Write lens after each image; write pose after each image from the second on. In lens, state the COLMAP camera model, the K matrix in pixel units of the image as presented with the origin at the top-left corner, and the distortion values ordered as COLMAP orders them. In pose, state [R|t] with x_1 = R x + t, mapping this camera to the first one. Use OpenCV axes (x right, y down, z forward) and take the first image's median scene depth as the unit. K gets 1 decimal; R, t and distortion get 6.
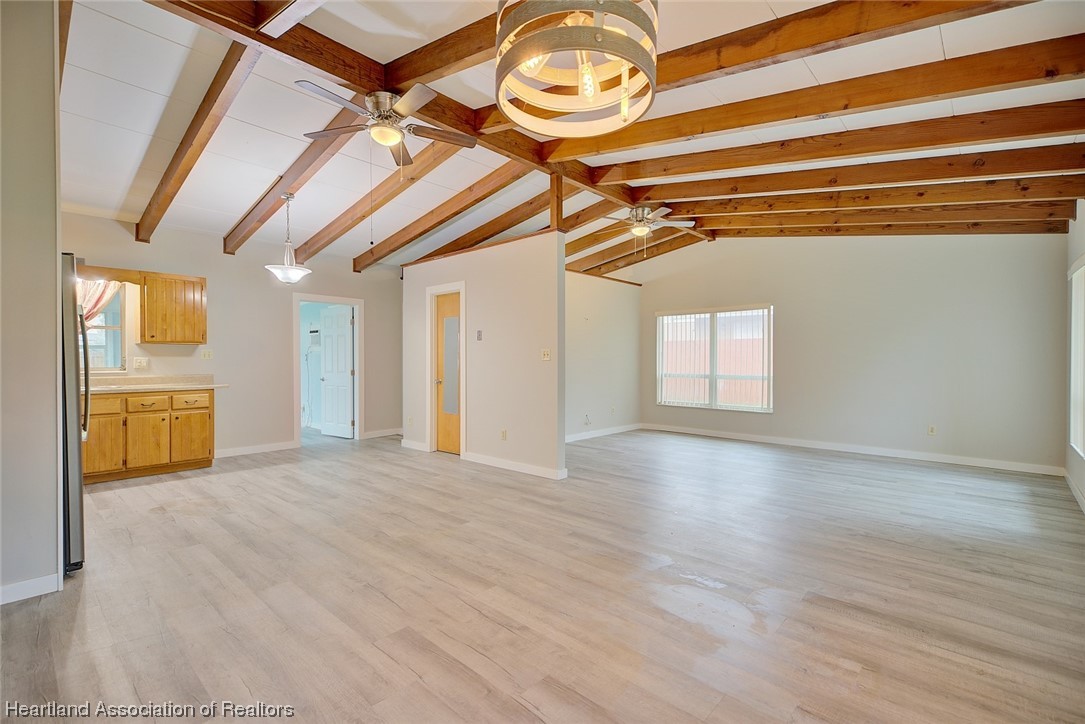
lens RADIAL K [[484.1, 0, 542.5], [0, 484.1, 362.0], [0, 0, 1]] dist [0.042569, -0.016147]
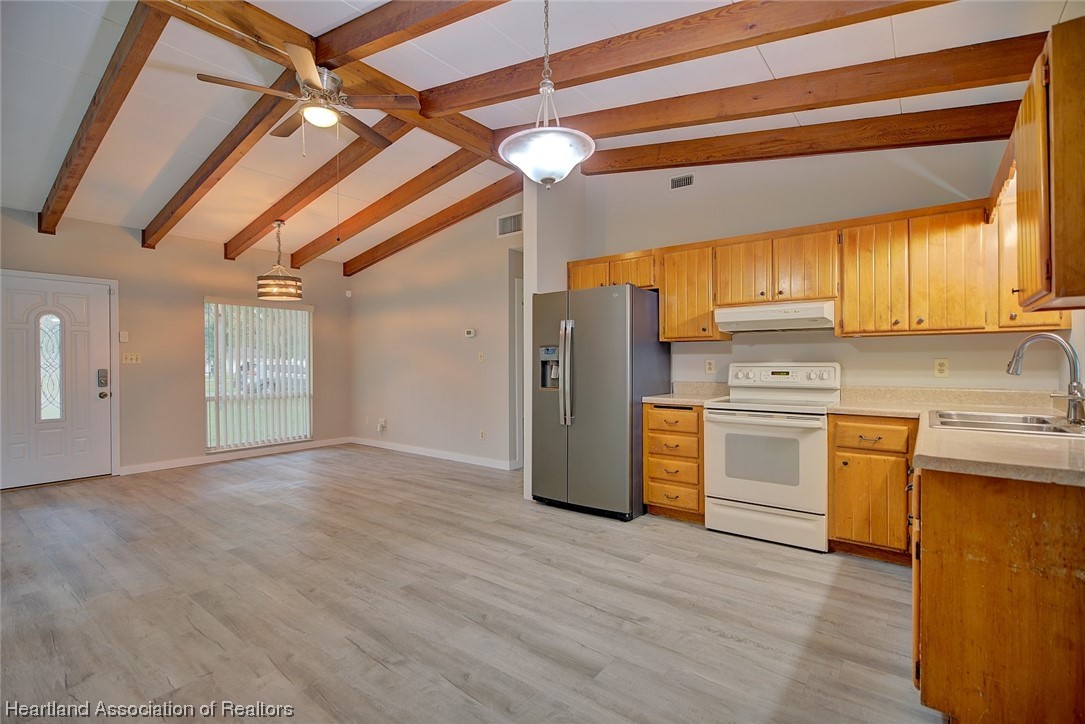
lens RADIAL K [[494.7, 0, 543.7], [0, 494.7, 362.5], [0, 0, 1]] dist [-0.001926, -0.000722]
pose [[-0.996615, 0.005351, -0.082040, -0.539006], [0.004810, 0.999965, 0.006780, -0.008837], [0.082074, 0.006362, -0.996606, 1.611693]]
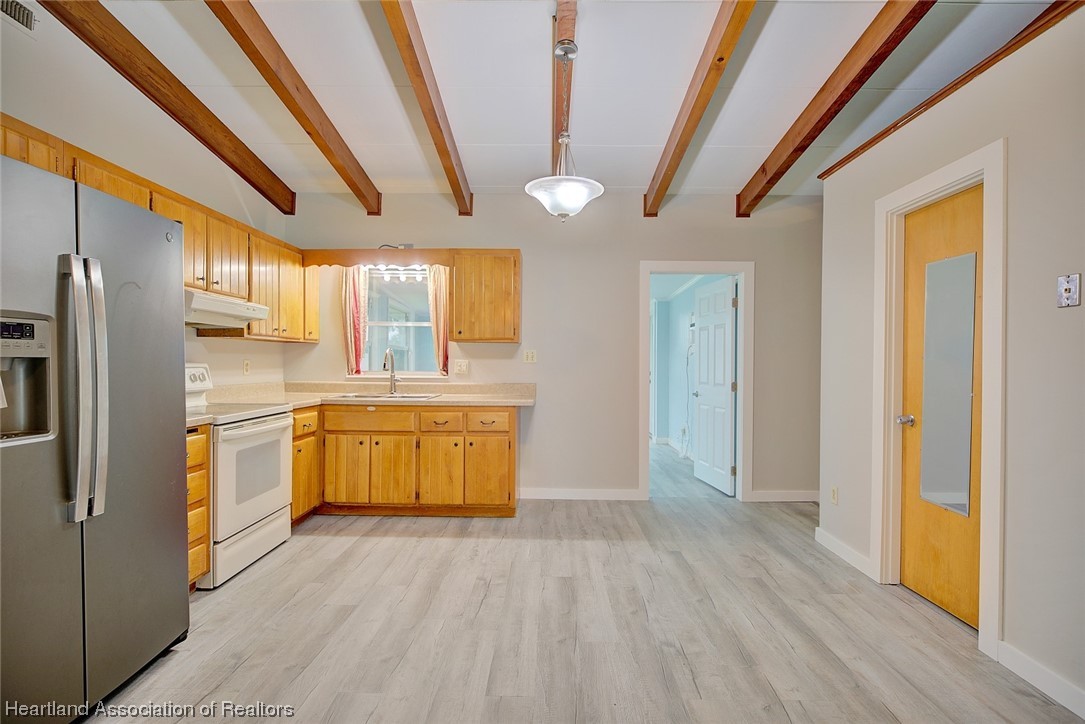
lens RADIAL K [[499.6, 0, 543.9], [0, 499.6, 362.9], [0, 0, 1]] dist [-0.003396, -0.000790]
pose [[0.669517, 0.007652, -0.742757, -0.156089], [-0.012669, 0.999919, -0.001118, -0.006584], [0.742689, 0.010159, 0.669560, 0.711832]]
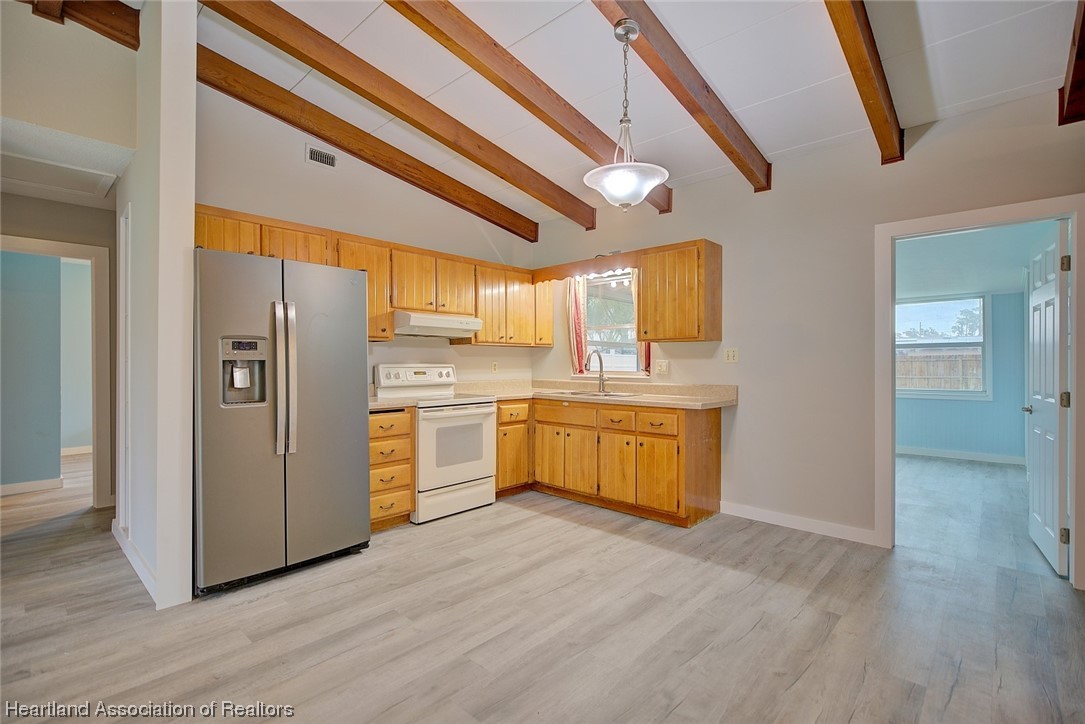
lens RADIAL K [[497.7, 0, 543.7], [0, 497.7, 362.5], [0, 0, 1]] dist [-0.002612, -0.000231]
pose [[-0.001070, 0.002182, -0.999997, -0.022610], [-0.007108, 0.999972, 0.002190, -0.007355], [0.999974, 0.007110, -0.001054, 1.036297]]
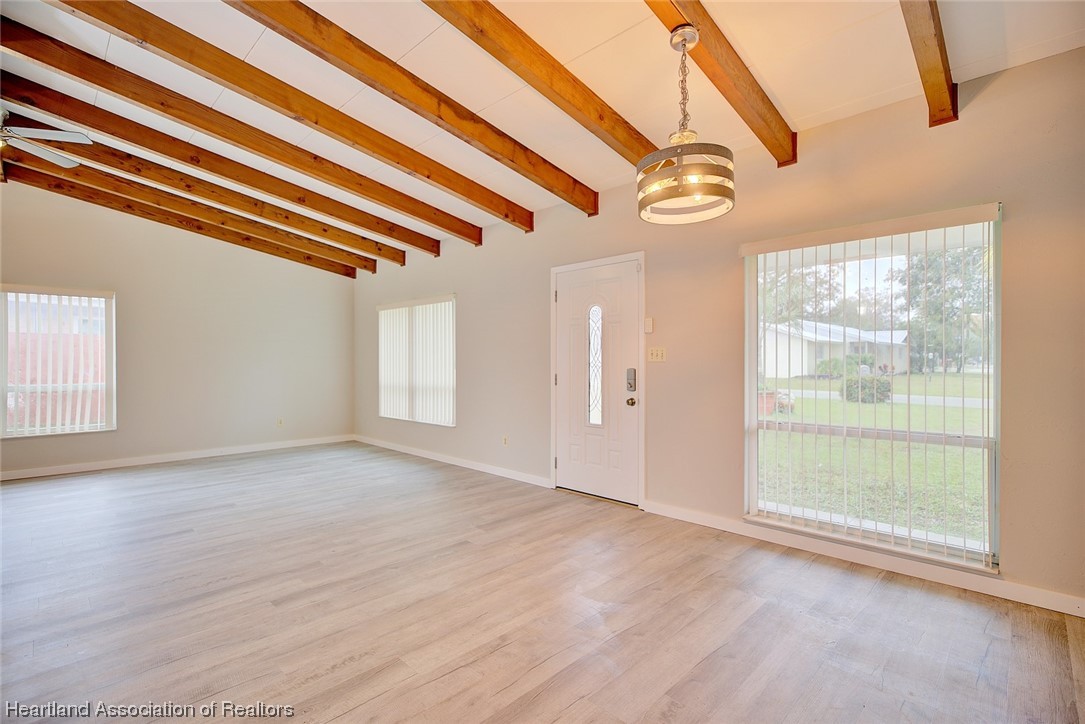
lens RADIAL K [[497.7, 0, 543.7], [0, 497.7, 362.5], [0, 0, 1]] dist [-0.002612, -0.000231]
pose [[0.032821, -0.001278, 0.999460, -0.521328], [0.006603, 0.999978, 0.001062, -0.003261], [-0.999439, 0.006565, 0.032828, 0.447811]]
